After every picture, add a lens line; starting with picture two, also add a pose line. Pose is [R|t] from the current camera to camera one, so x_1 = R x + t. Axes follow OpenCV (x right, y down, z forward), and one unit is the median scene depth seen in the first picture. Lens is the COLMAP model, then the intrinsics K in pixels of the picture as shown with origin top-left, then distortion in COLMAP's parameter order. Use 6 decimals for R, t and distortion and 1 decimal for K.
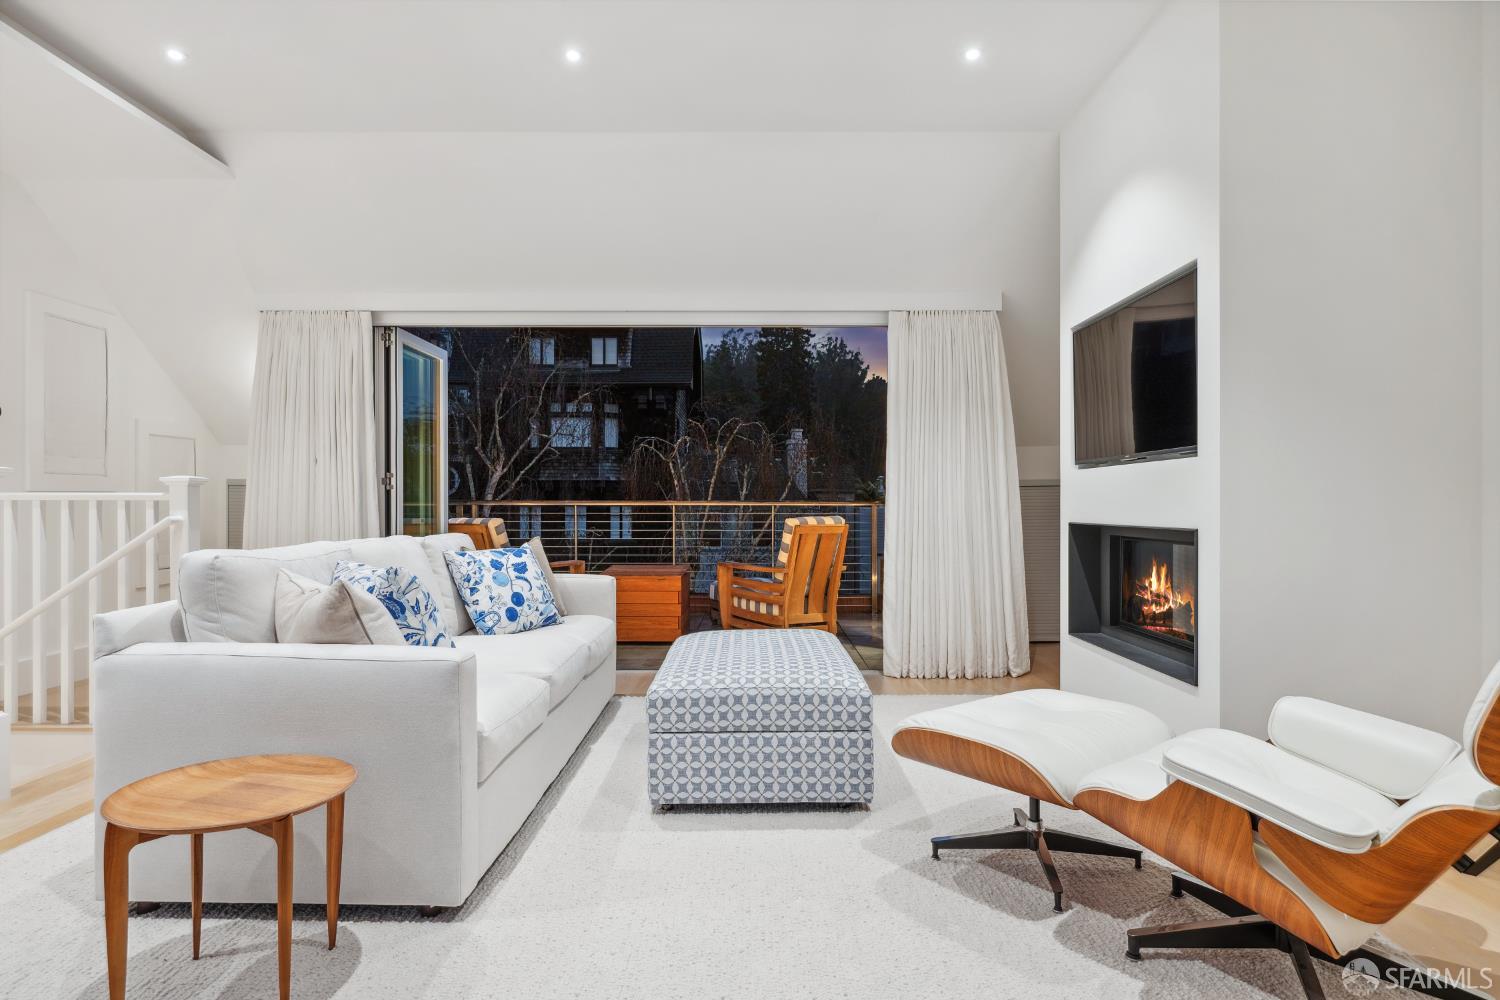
lens RADIAL K [[835.7, 0, 751.8], [0, 835.7, 503.7], [0, 0, 1]] dist [0.000615, -0.000005]
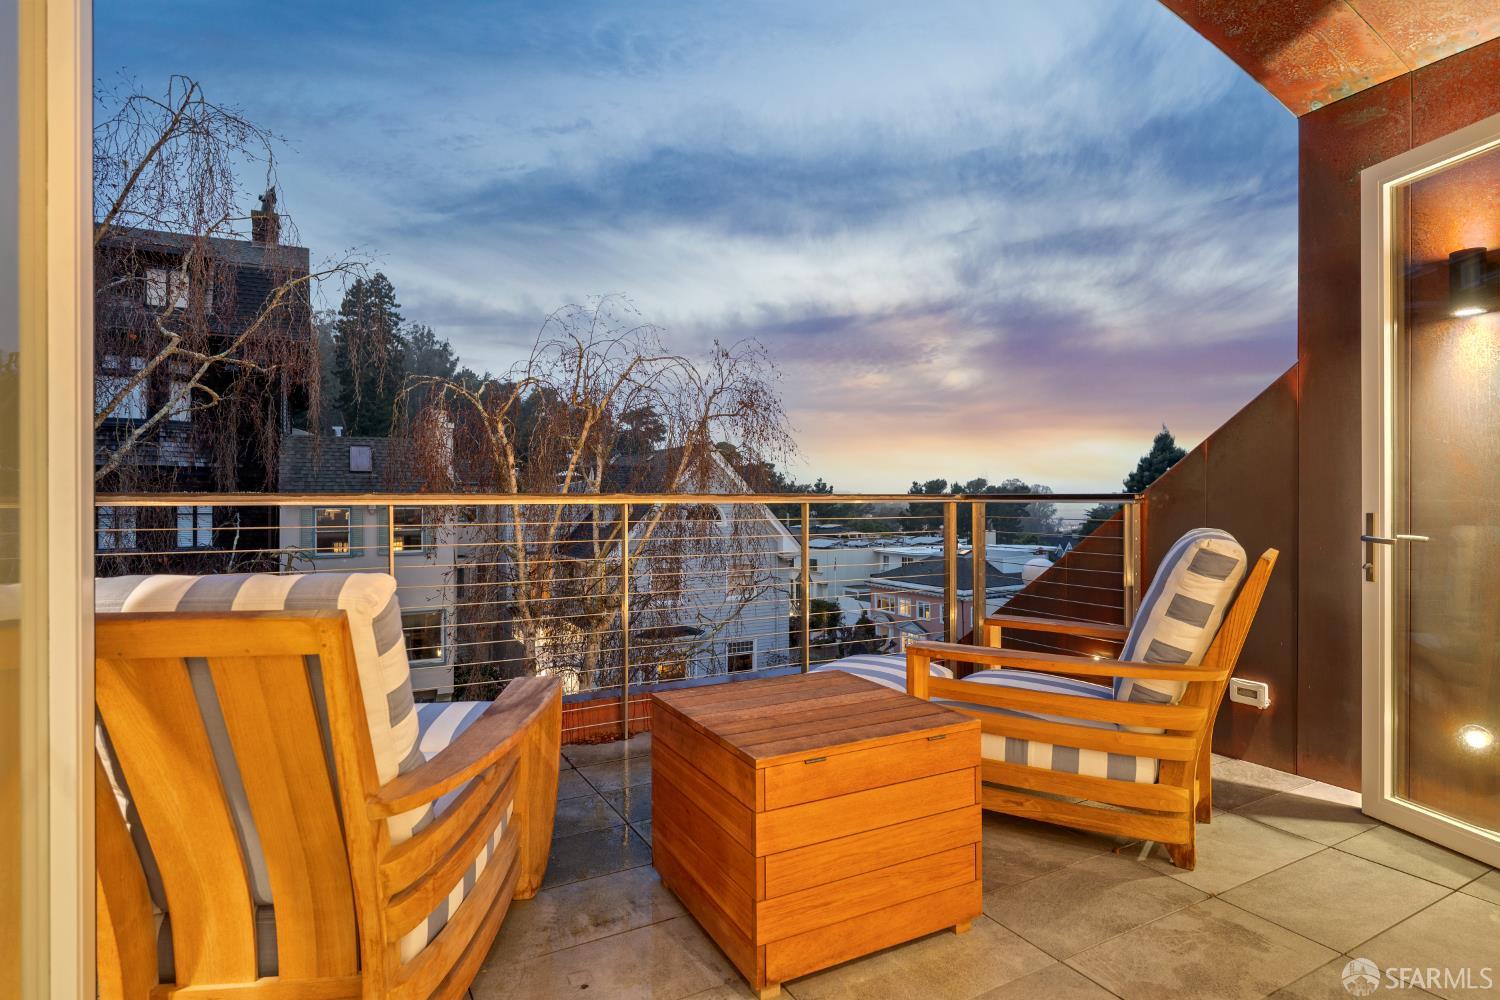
lens RADIAL K [[777.4, 0, 750.7], [0, 777.4, 496.2], [0, 0, 1]] dist [-0.002388, -0.000215]
pose [[0.870328, -0.001824, 0.492470, -0.068317], [0.002418, 0.999997, -0.000569, -0.000658], [-0.492467, 0.001686, 0.870329, 0.167034]]
